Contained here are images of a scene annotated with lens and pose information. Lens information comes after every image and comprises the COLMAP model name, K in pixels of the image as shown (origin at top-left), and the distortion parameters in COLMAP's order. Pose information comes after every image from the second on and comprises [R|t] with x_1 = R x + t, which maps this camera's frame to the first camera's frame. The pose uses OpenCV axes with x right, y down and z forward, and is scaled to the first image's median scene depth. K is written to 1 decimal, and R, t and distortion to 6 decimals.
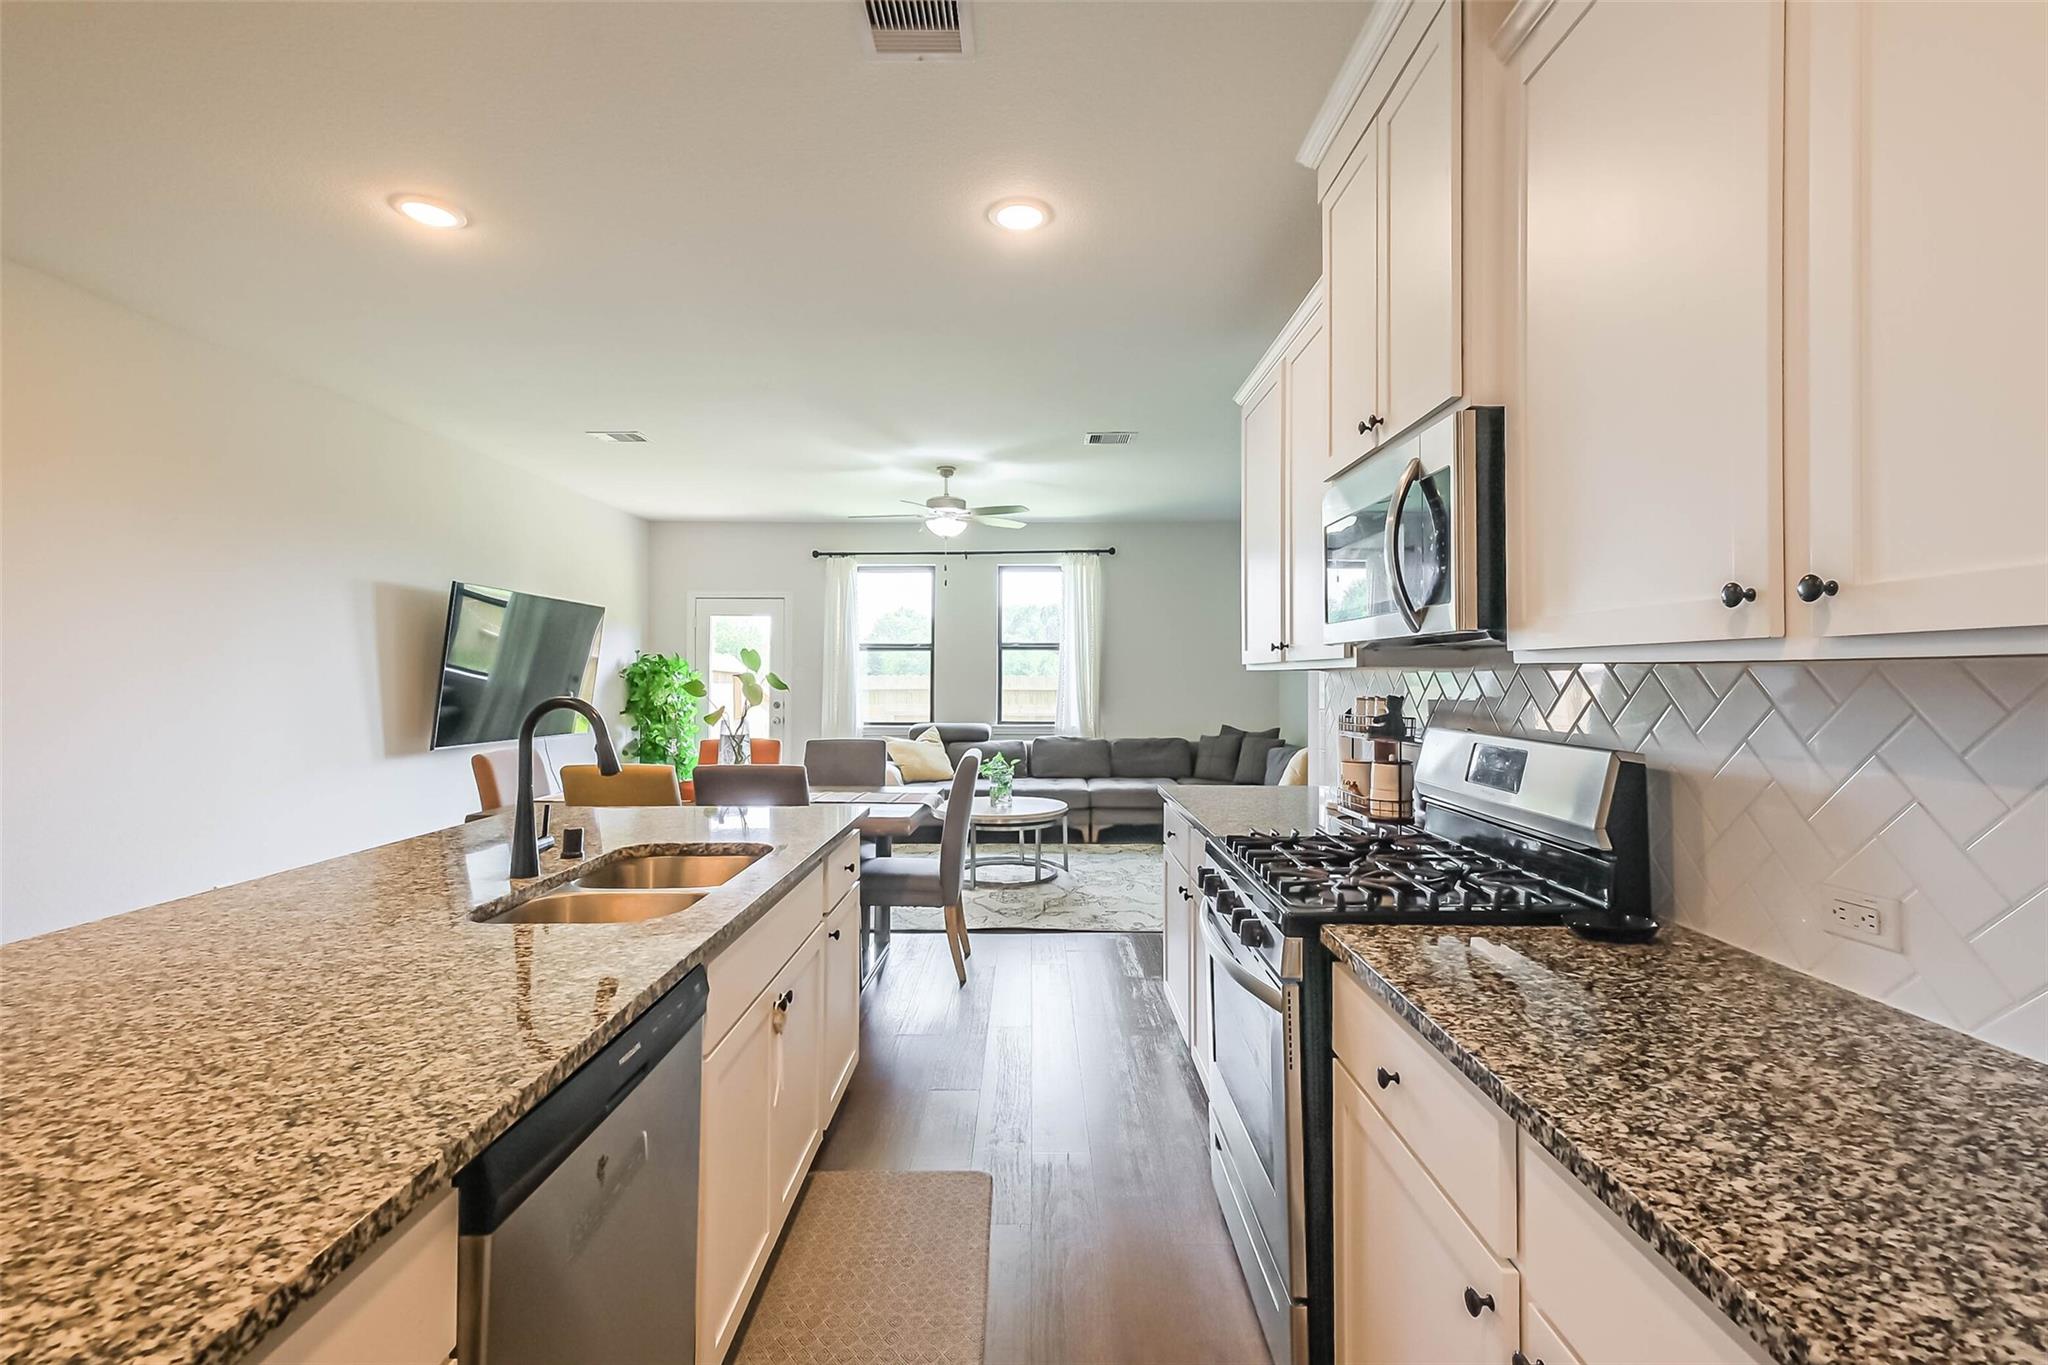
lens RADIAL K [[874.3, 0, 1057.8], [0, 874.3, 660.9], [0, 0, 1]] dist [0.000780, -0.000011]
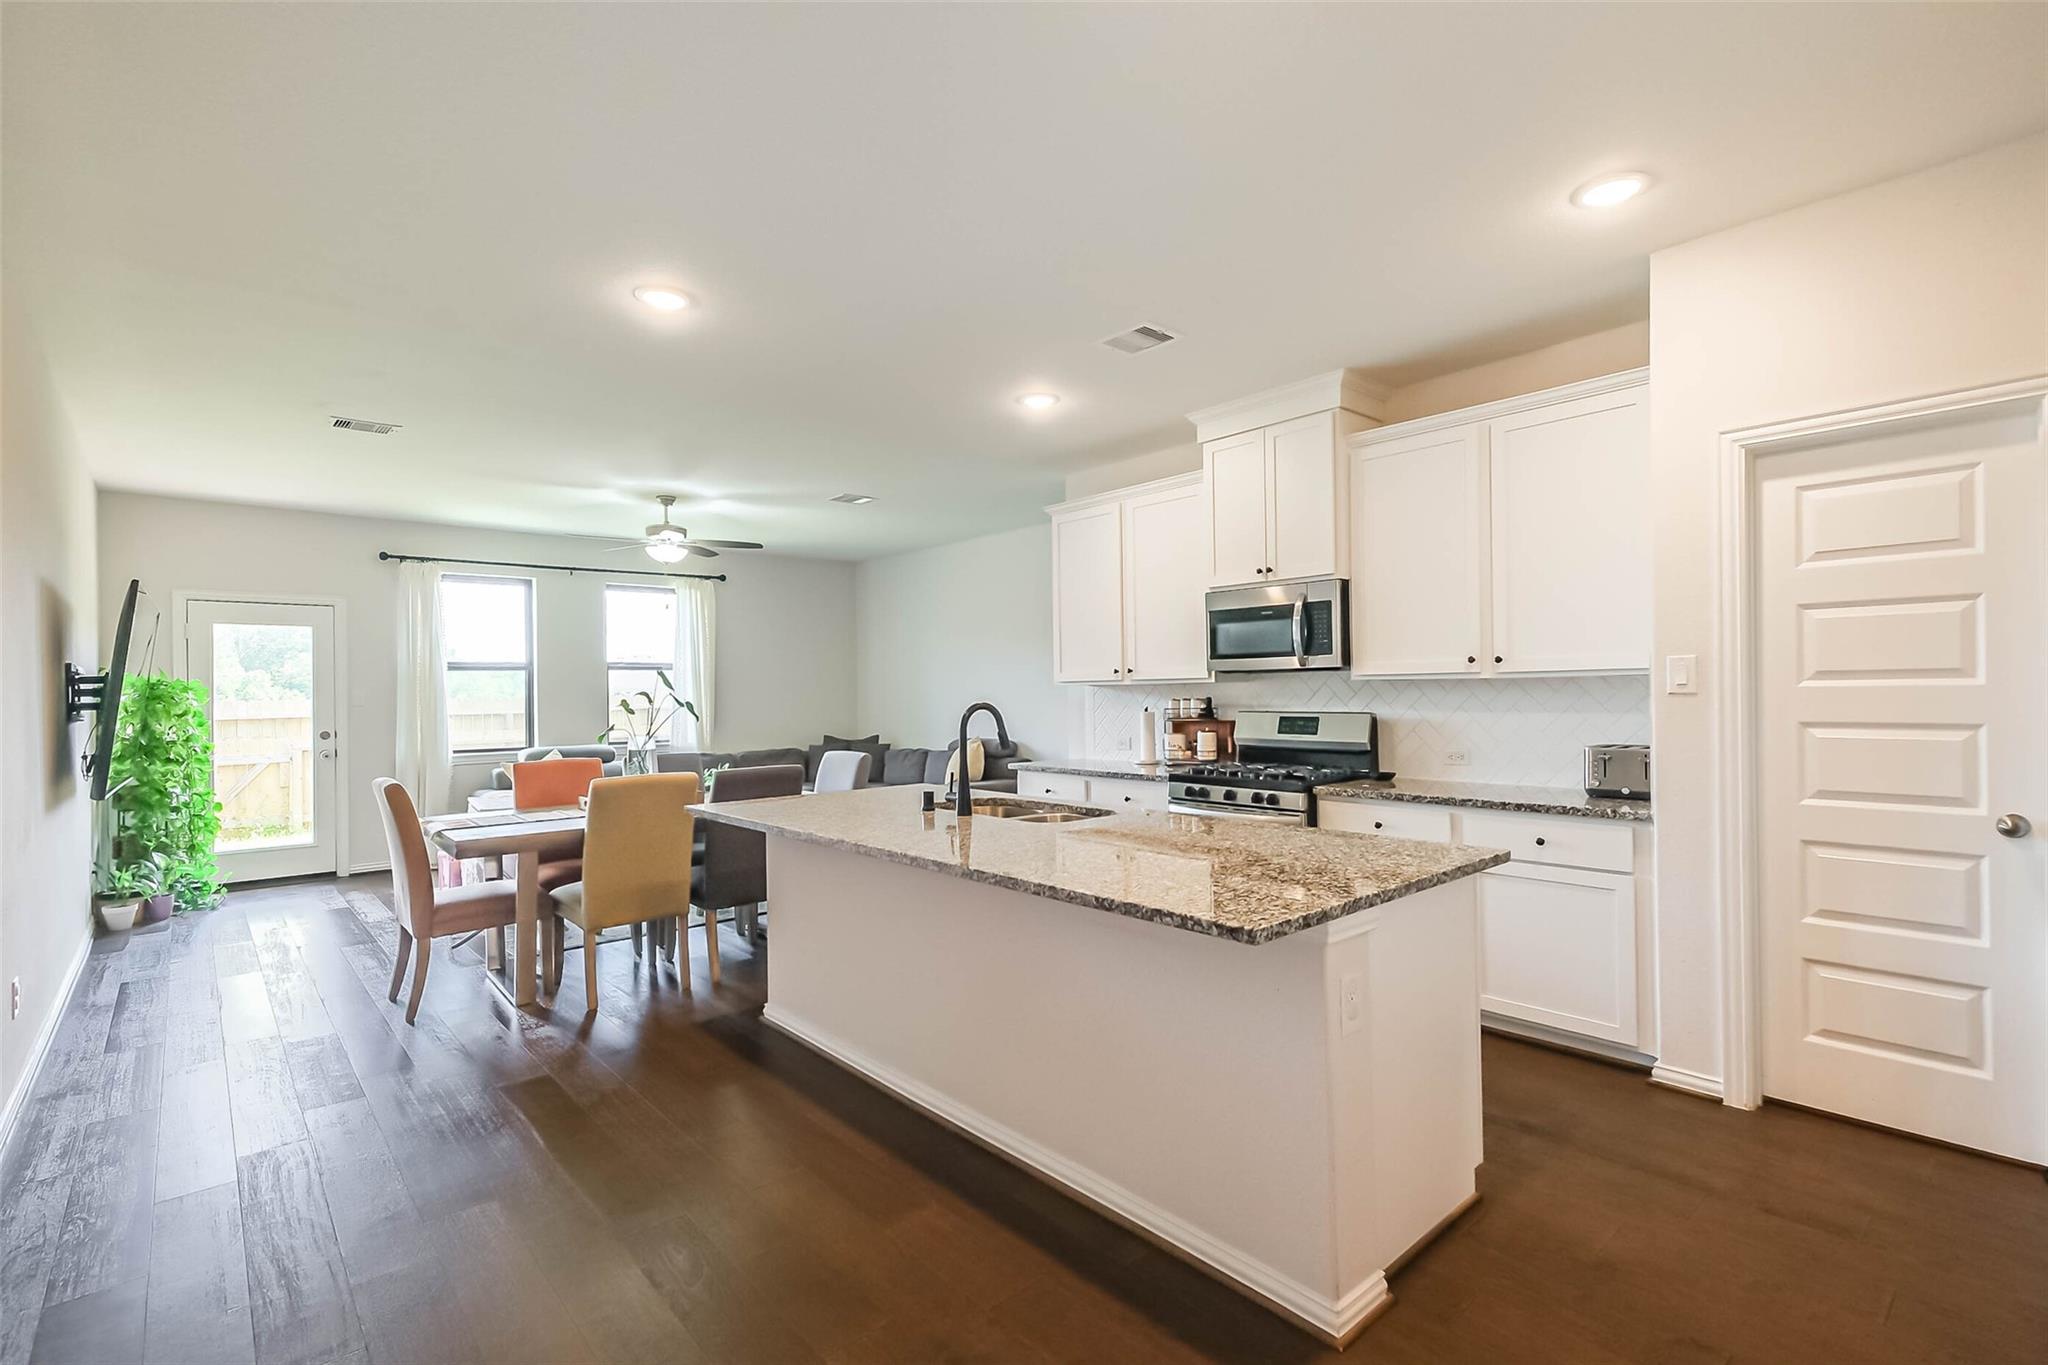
lens RADIAL K [[916.4, 0, 1026.3], [0, 916.4, 690.7], [0, 0, 1]] dist [0.019668, -0.000406]
pose [[0.765287, -0.006672, 0.643655, -0.390212], [0.001576, 0.999963, 0.008492, 0.002083], [-0.643687, -0.005484, 0.765269, -0.091327]]
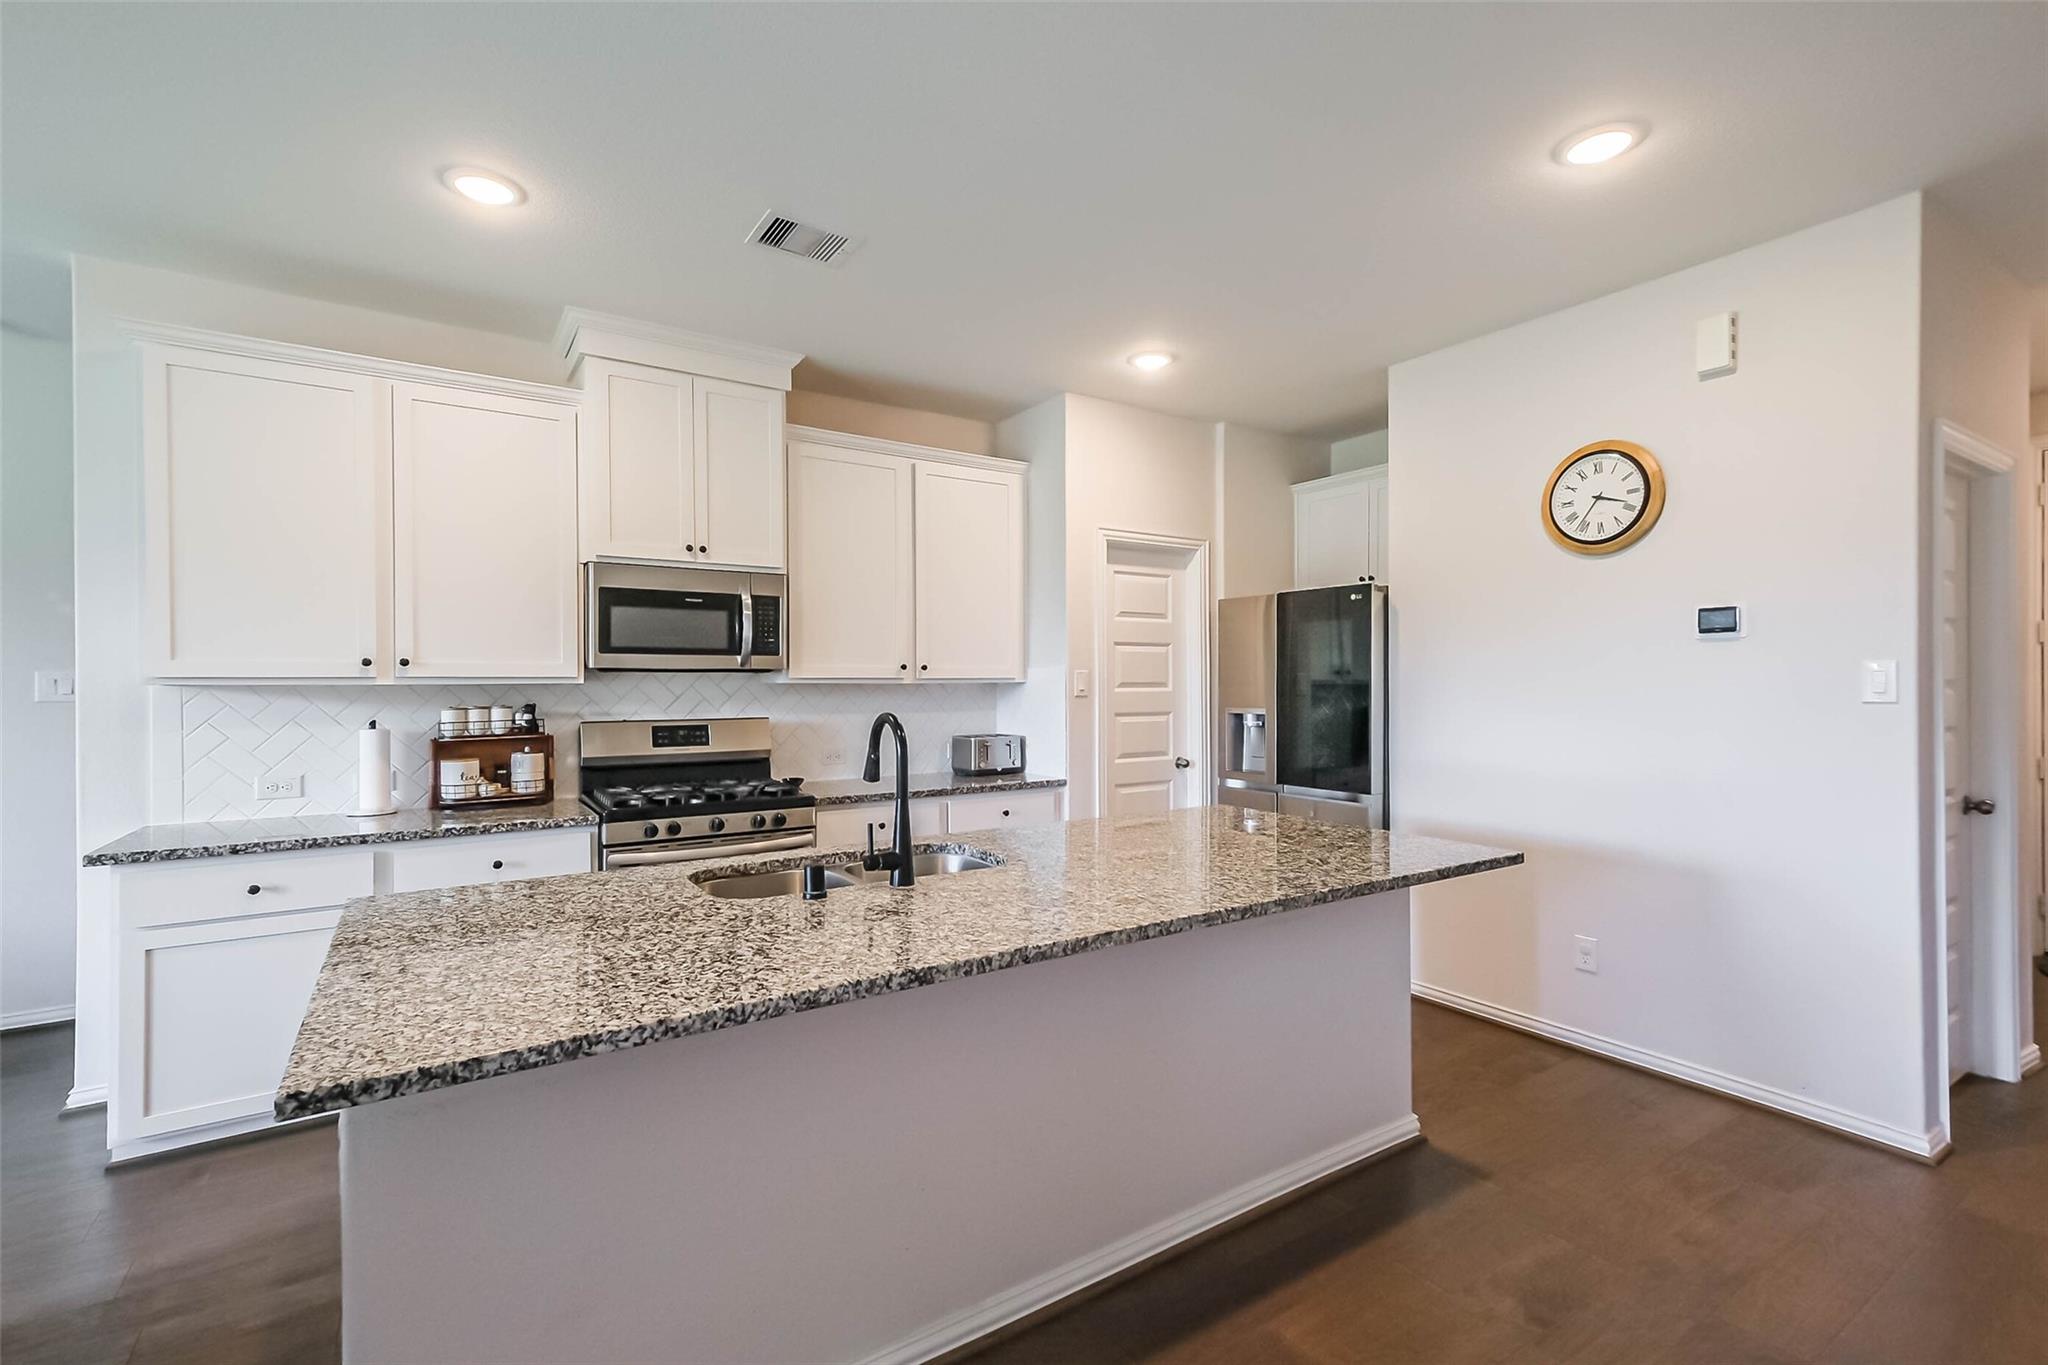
lens RADIAL K [[913.0, 0, 1024.0], [0, 913.0, 682.5], [0, 0, 1]] dist [0.021763, -0.000378]
pose [[-0.520780, 0.004756, 0.853678, -0.396984], [-0.007281, 0.999923, -0.010013, 0.004363], [-0.853660, -0.011430, -0.520706, 0.348447]]
